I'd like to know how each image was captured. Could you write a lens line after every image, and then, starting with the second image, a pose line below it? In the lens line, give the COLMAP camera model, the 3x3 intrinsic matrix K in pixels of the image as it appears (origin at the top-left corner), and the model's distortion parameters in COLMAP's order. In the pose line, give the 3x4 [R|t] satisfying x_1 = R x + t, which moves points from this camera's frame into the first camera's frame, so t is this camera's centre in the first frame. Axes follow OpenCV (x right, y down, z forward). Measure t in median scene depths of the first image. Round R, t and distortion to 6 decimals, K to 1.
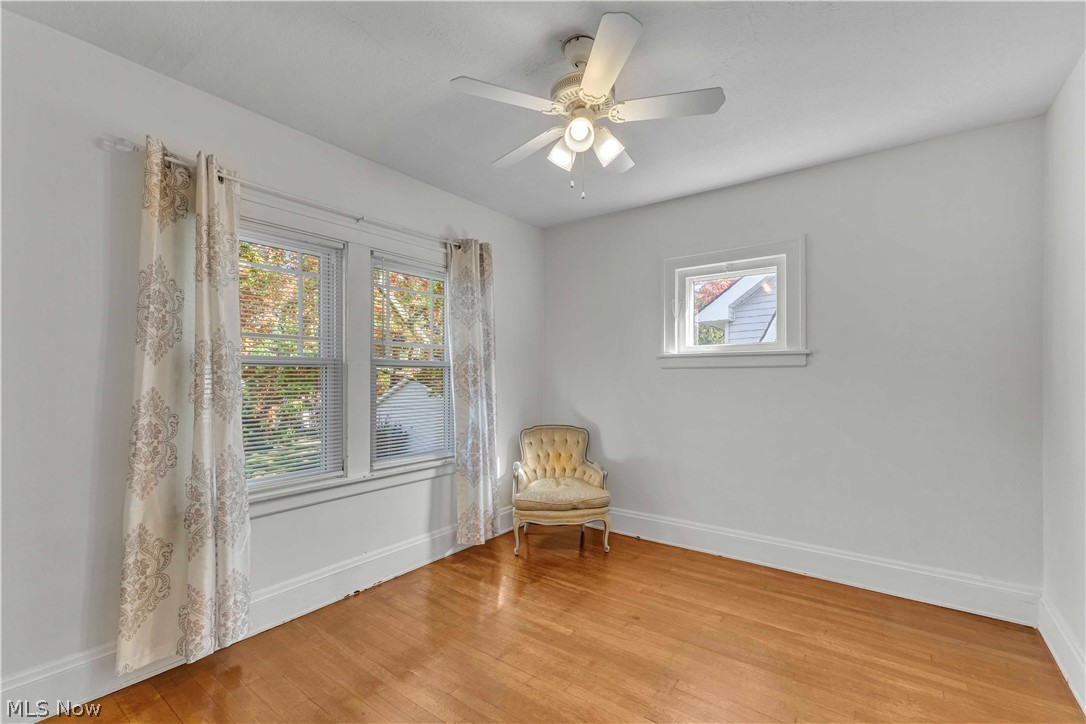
lens RADIAL K [[468.9, 0, 554.3], [0, 468.9, 379.2], [0, 0, 1]] dist [0.002026, -0.000418]
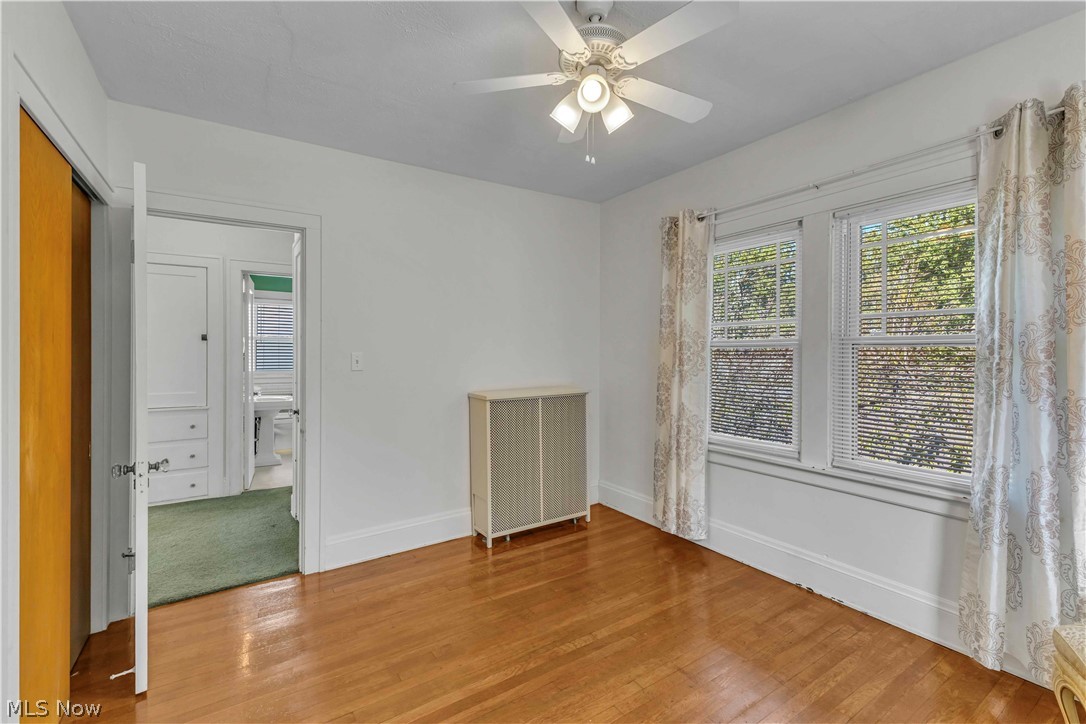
lens RADIAL K [[468.9, 0, 543.7], [0, 468.9, 359.2], [0, 0, 1]] dist [0.002026, -0.000418]
pose [[-0.356531, 0.004239, -0.934274, 0.633176], [-0.017693, 0.999780, 0.011288, -0.002532], [0.934116, 0.020555, -0.356378, 0.832151]]
